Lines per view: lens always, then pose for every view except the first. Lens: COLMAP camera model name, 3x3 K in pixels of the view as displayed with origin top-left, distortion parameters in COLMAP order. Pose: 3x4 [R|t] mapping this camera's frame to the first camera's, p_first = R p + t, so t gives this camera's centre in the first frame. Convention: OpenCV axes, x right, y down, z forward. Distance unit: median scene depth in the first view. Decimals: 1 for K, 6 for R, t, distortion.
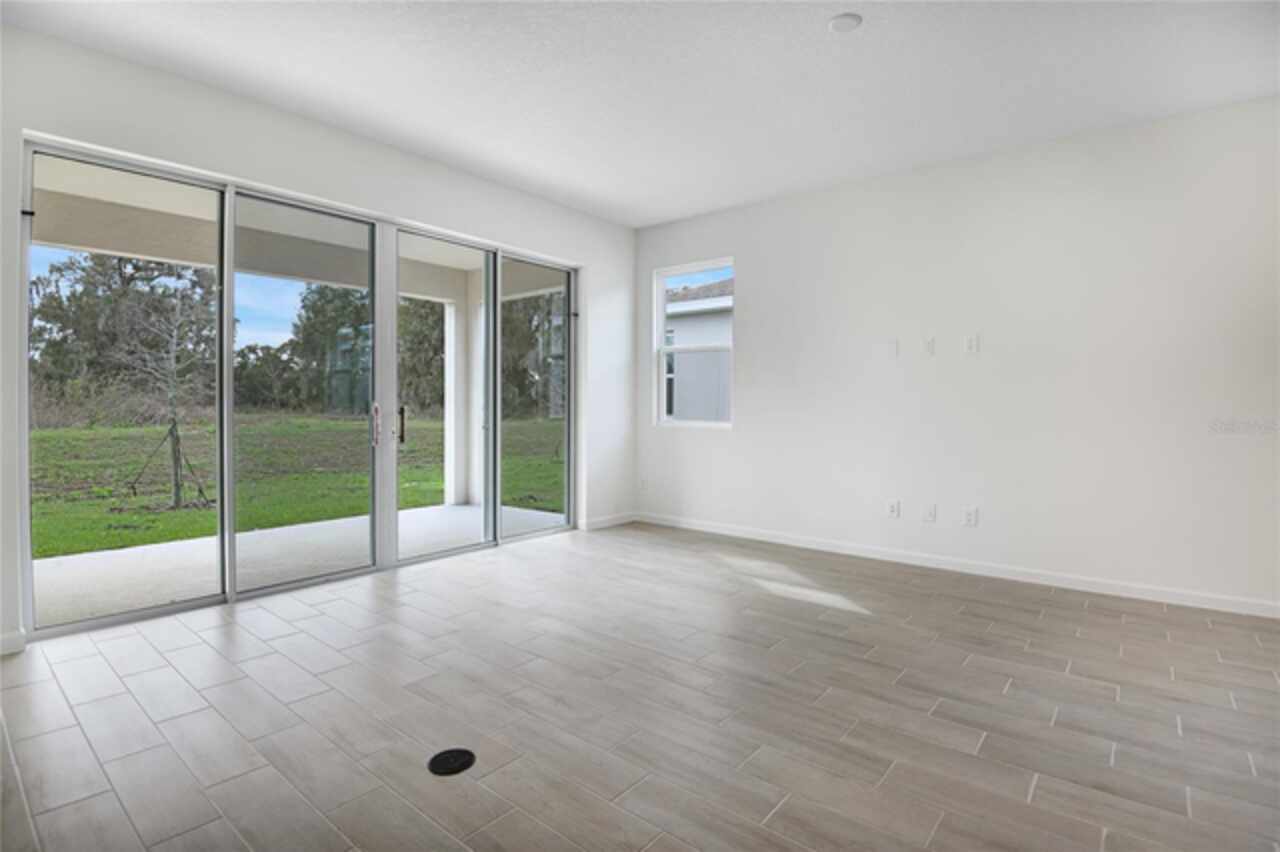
lens RADIAL K [[639.6, 0, 635.7], [0, 639.6, 411.4], [0, 0, 1]] dist [-0.041905, 0.000064]
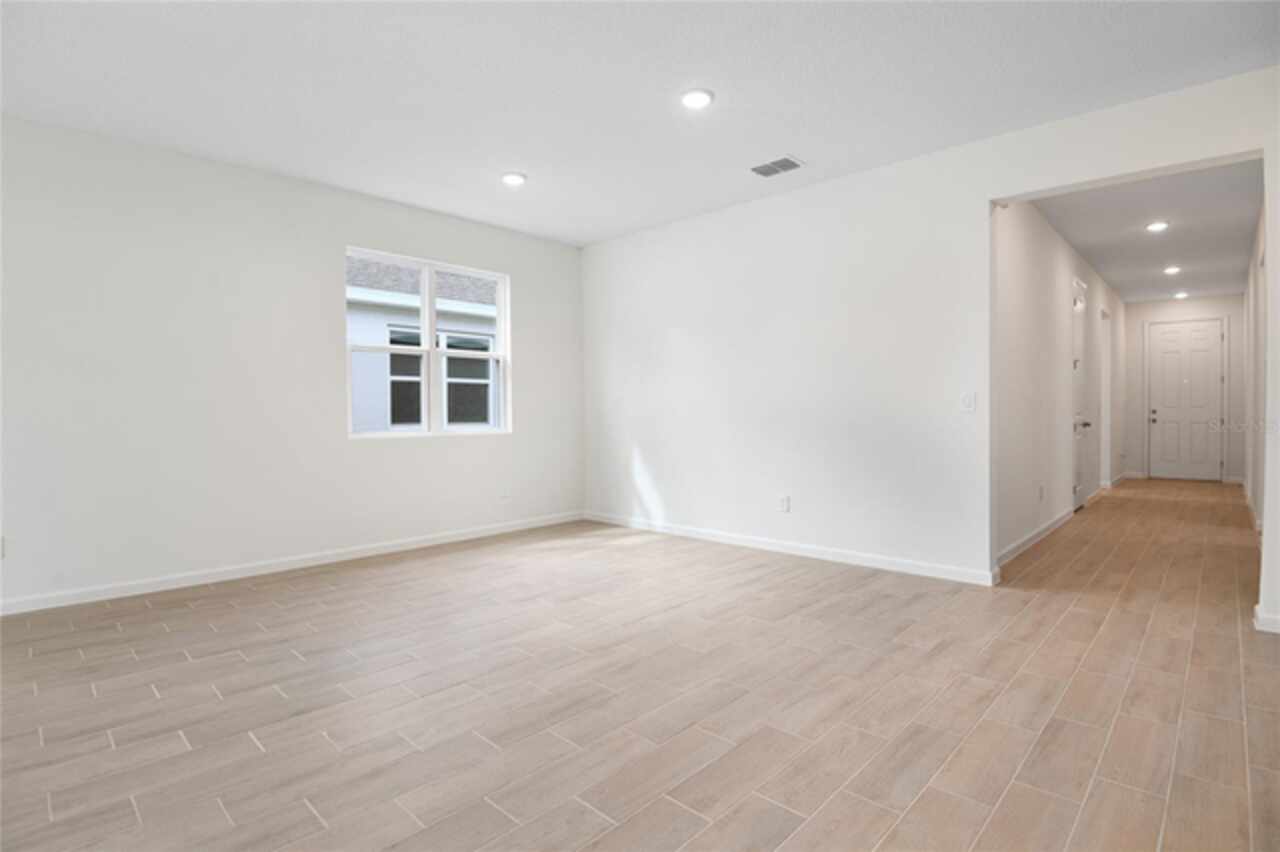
lens RADIAL K [[639.6, 0, 635.7], [0, 639.6, 411.4], [0, 0, 1]] dist [-0.041905, 0.000064]
pose [[0.054635, -0.007548, 0.998478, -0.438654], [0.008388, 0.999940, 0.007100, -0.033974], [-0.998471, 0.007987, 0.054695, 0.153588]]
